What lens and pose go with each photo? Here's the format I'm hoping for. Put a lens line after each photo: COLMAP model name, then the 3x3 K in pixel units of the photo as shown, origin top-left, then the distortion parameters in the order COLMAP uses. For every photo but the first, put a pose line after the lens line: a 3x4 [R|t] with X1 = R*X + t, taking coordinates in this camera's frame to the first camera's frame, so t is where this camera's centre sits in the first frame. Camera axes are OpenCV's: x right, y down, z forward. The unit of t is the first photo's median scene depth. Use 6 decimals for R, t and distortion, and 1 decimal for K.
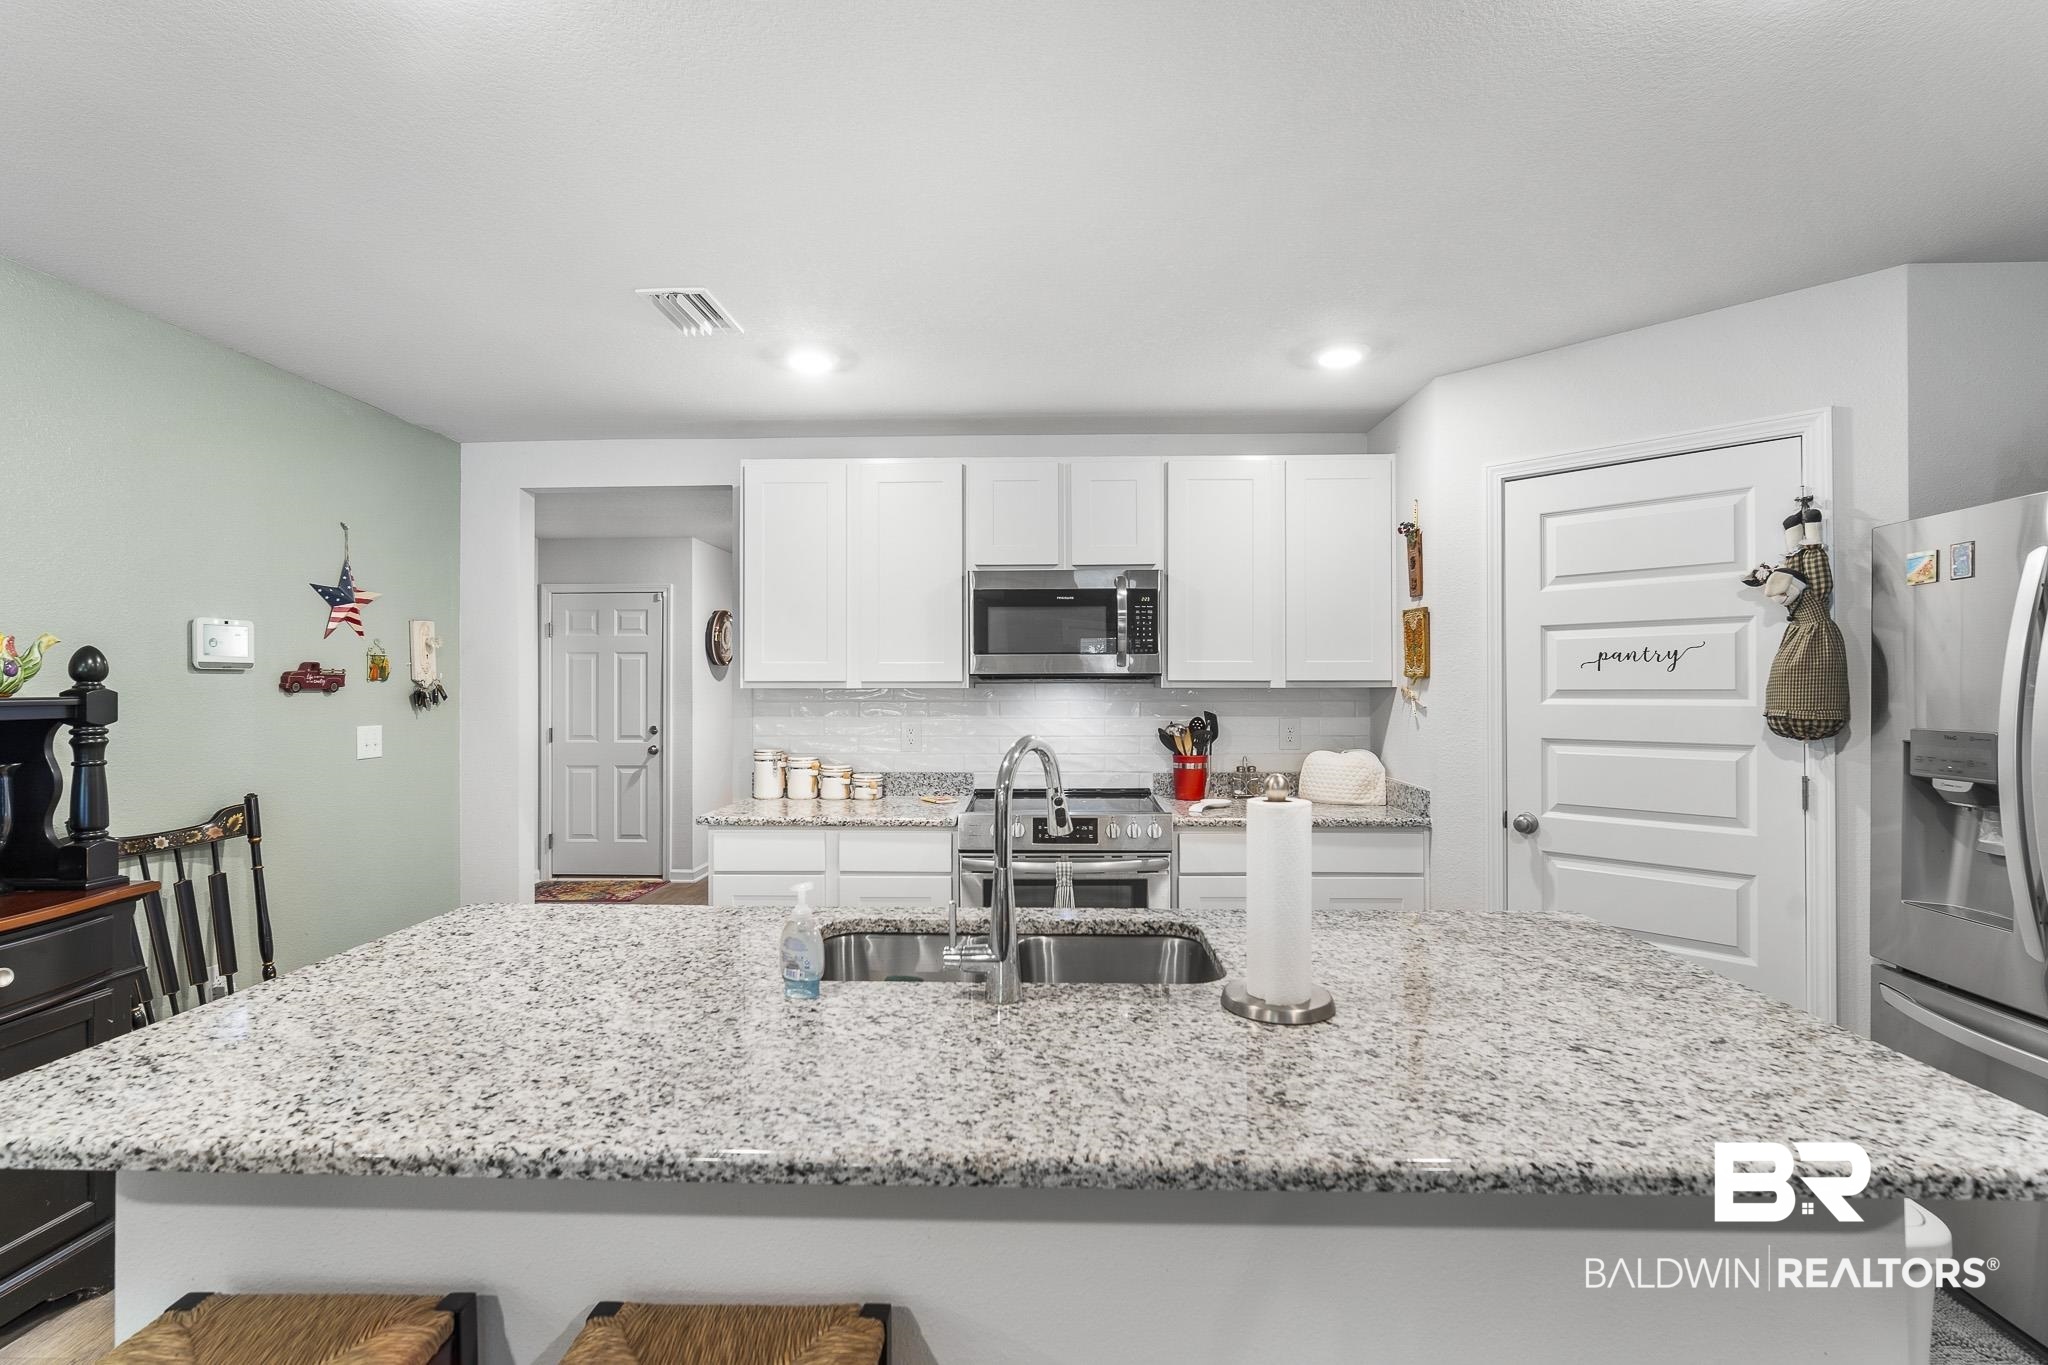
lens RADIAL K [[911.2, 0, 1030.2], [0, 911.2, 680.4], [0, 0, 1]] dist [-0.000436, -0.000125]
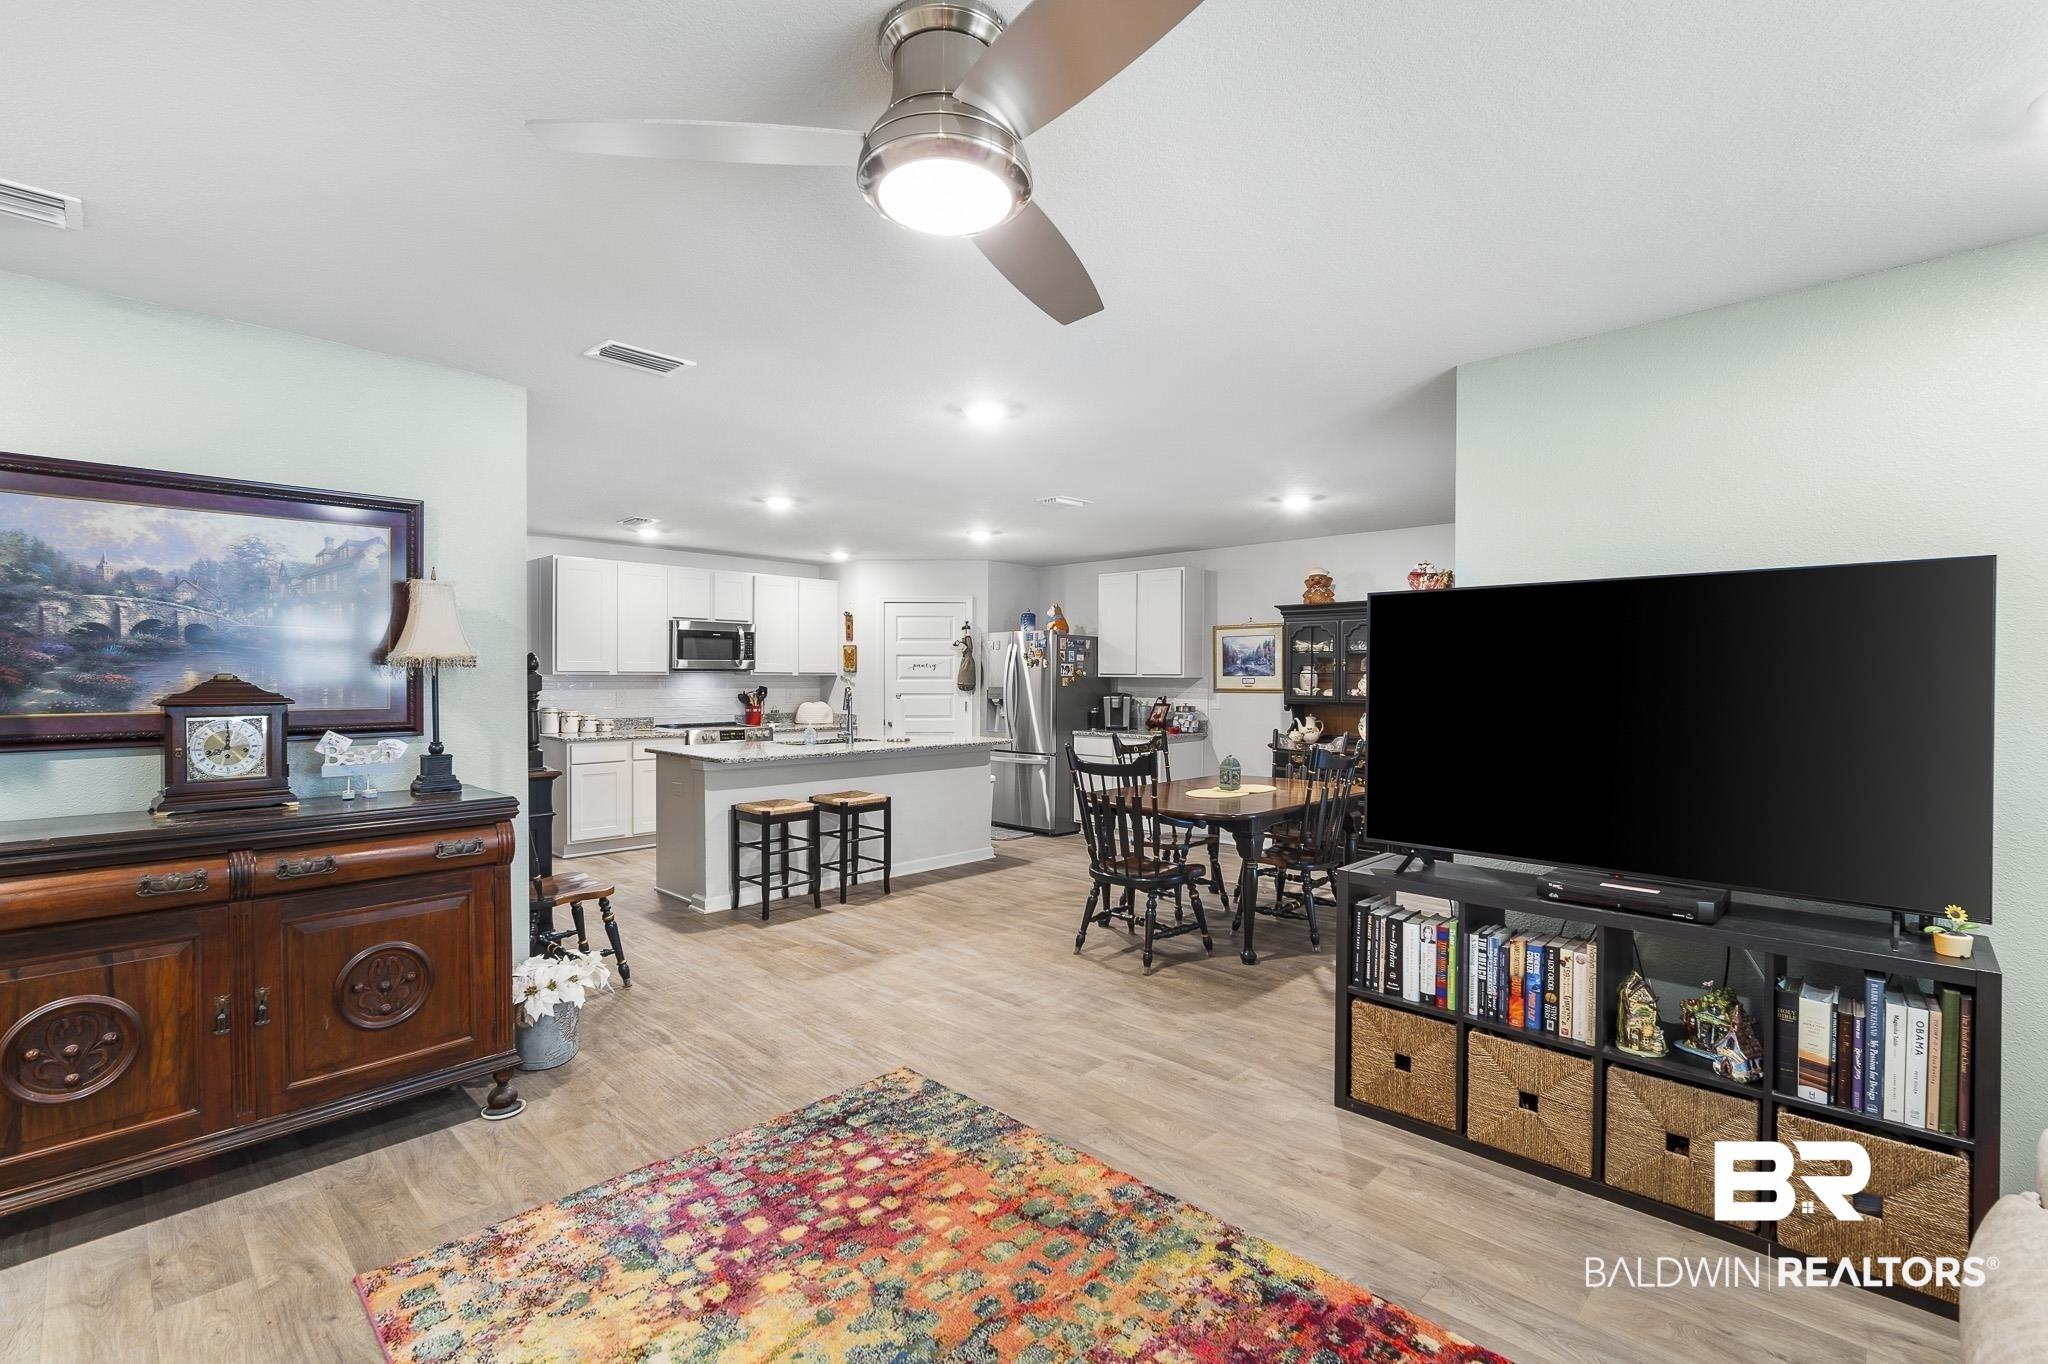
lens RADIAL K [[904.4, 0, 1031.9], [0, 904.4, 682.5], [0, 0, 1]] dist [-0.006844, 0.000119]
pose [[0.672328, -0.001481, 0.740251, -1.118749], [-0.009166, 0.999905, 0.010326, -0.004033], [-0.740196, -0.013728, 0.672251, -1.098560]]
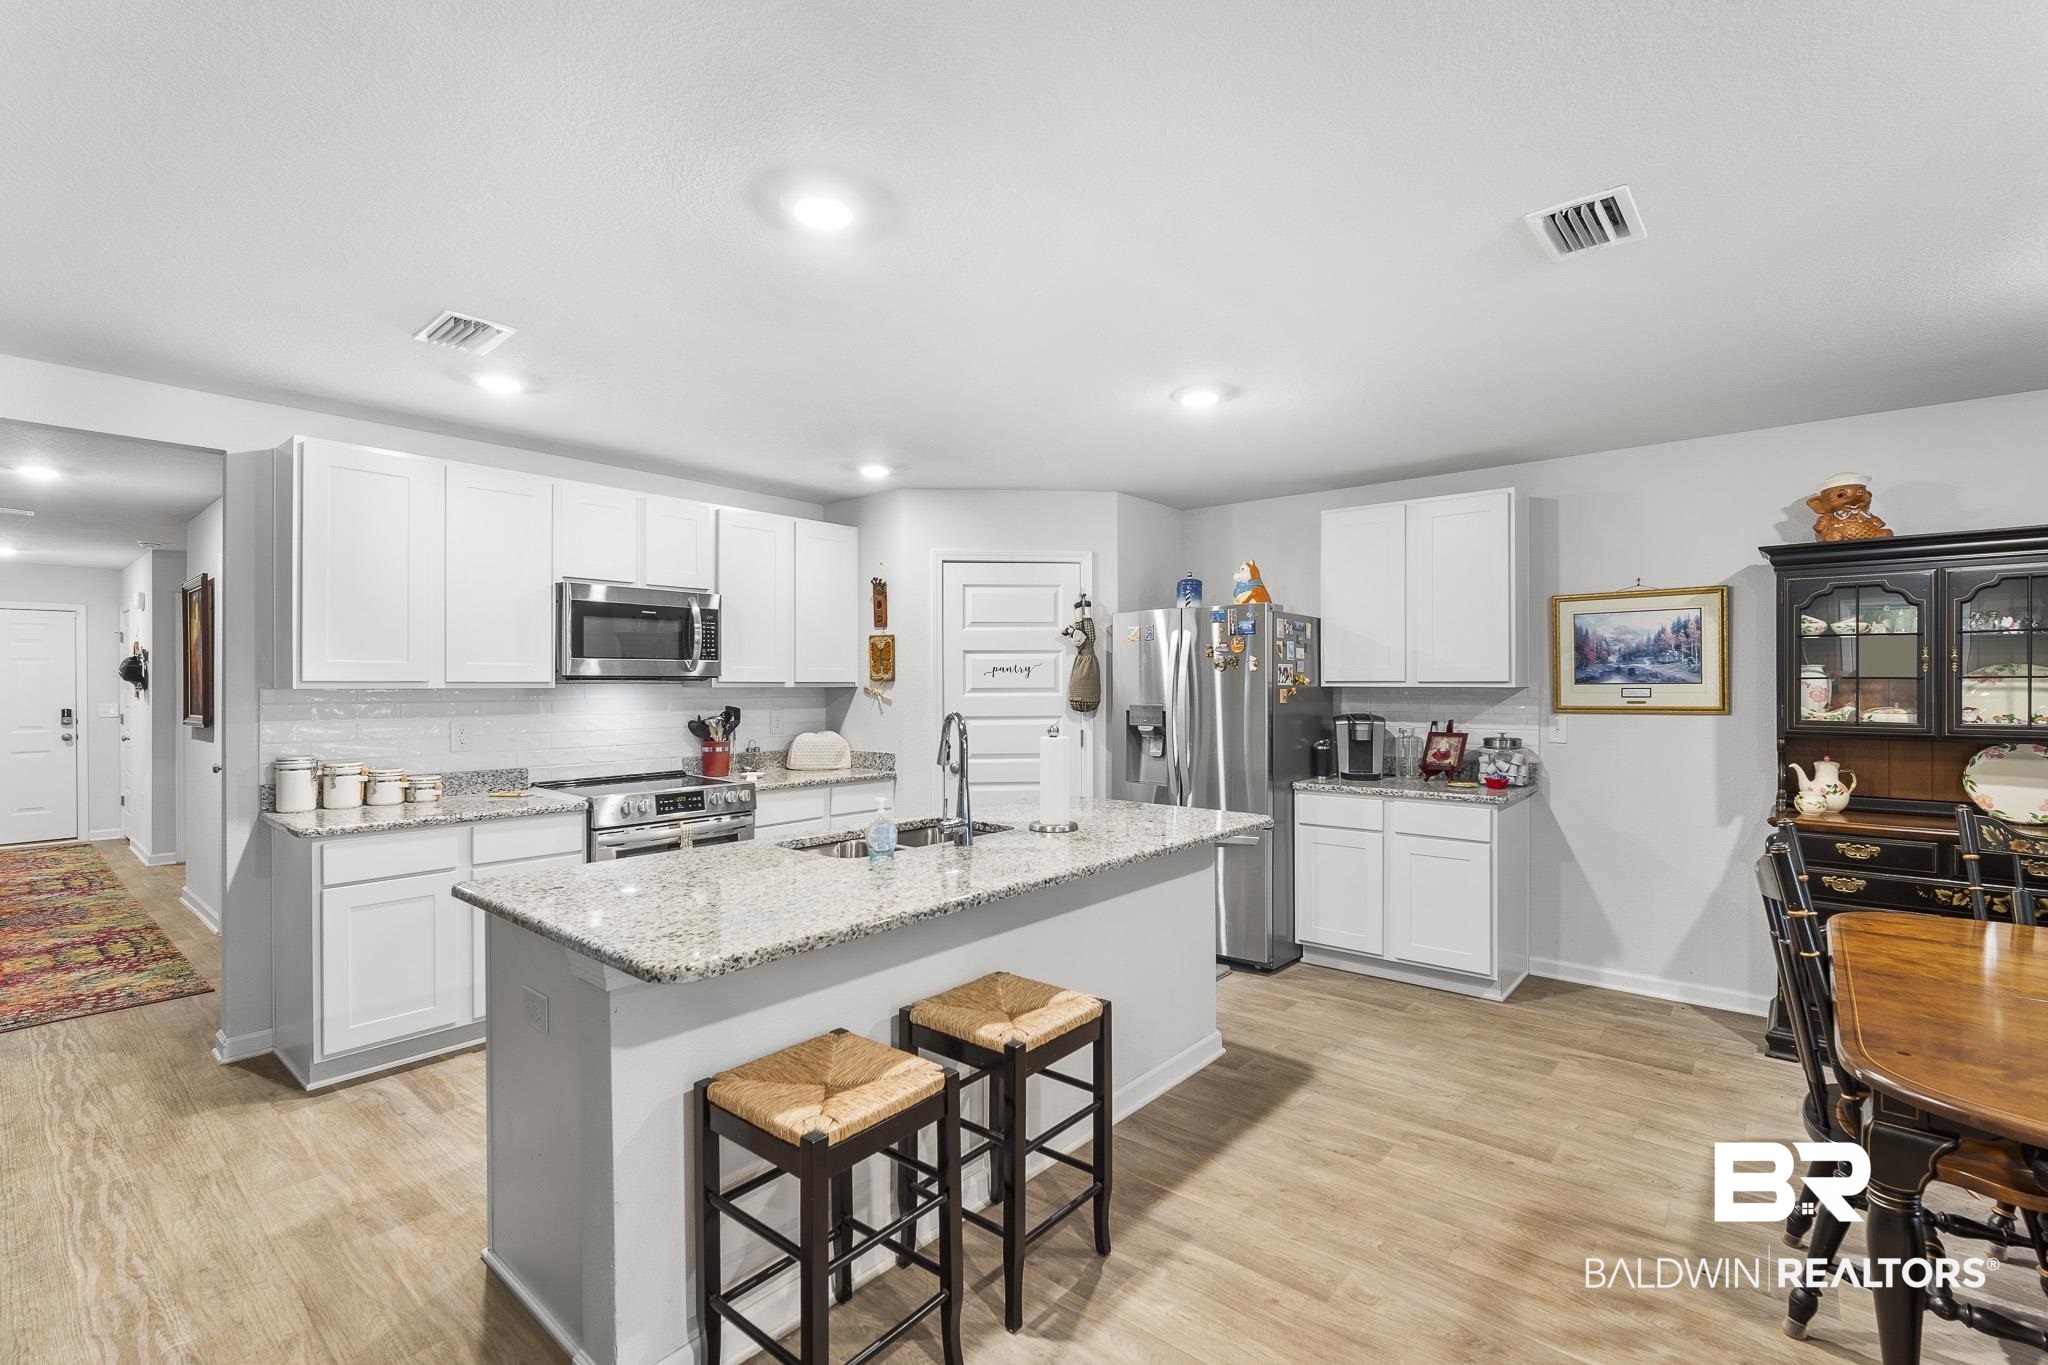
lens RADIAL K [[904.4, 0, 1031.9], [0, 904.4, 683.0], [0, 0, 1]] dist [-0.006844, 0.000119]
pose [[0.623070, 0.001547, 0.782165, -0.593695], [-0.003749, 0.999992, 0.001008, -0.001249], [-0.782157, -0.003560, 0.623071, -0.133730]]
